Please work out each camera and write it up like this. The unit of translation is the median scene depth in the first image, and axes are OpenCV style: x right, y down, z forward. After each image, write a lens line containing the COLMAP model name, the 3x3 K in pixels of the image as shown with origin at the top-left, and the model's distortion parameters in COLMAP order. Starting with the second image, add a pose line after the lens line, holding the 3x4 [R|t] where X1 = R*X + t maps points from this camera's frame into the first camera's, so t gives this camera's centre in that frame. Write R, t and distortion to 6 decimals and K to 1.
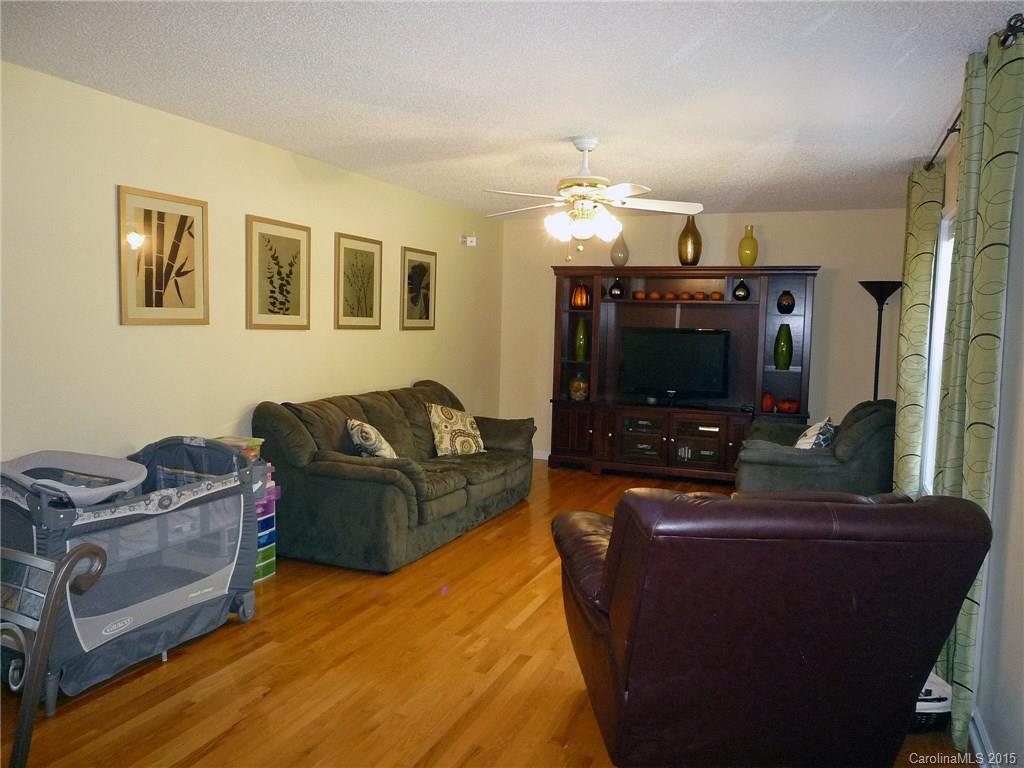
lens RADIAL K [[750.0, 0, 514.3], [0, 750.0, 384.4], [0, 0, 1]] dist [-0.017617, -0.009856]
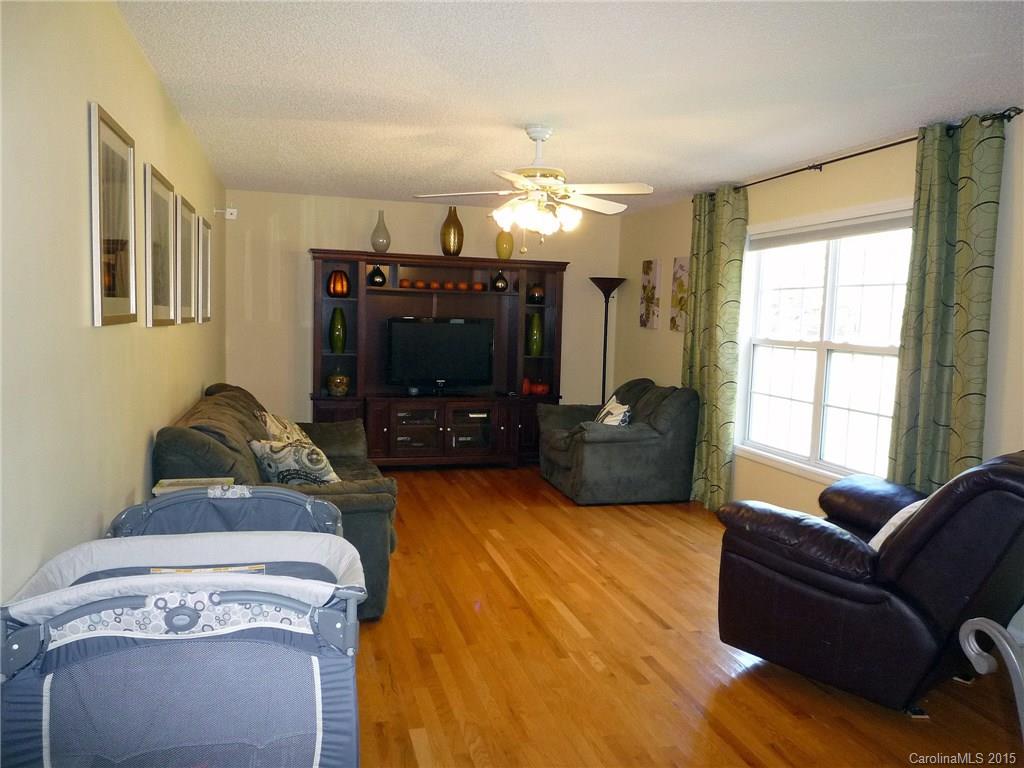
lens RADIAL K [[750.0, 0, 510.9], [0, 750.0, 382.3], [0, 0, 1]] dist [-0.017617, -0.009856]
pose [[0.788969, -0.054614, 0.612001, -0.380841], [0.041963, 0.998506, 0.035008, -0.023120], [-0.612999, -0.001938, 0.790082, 0.173865]]
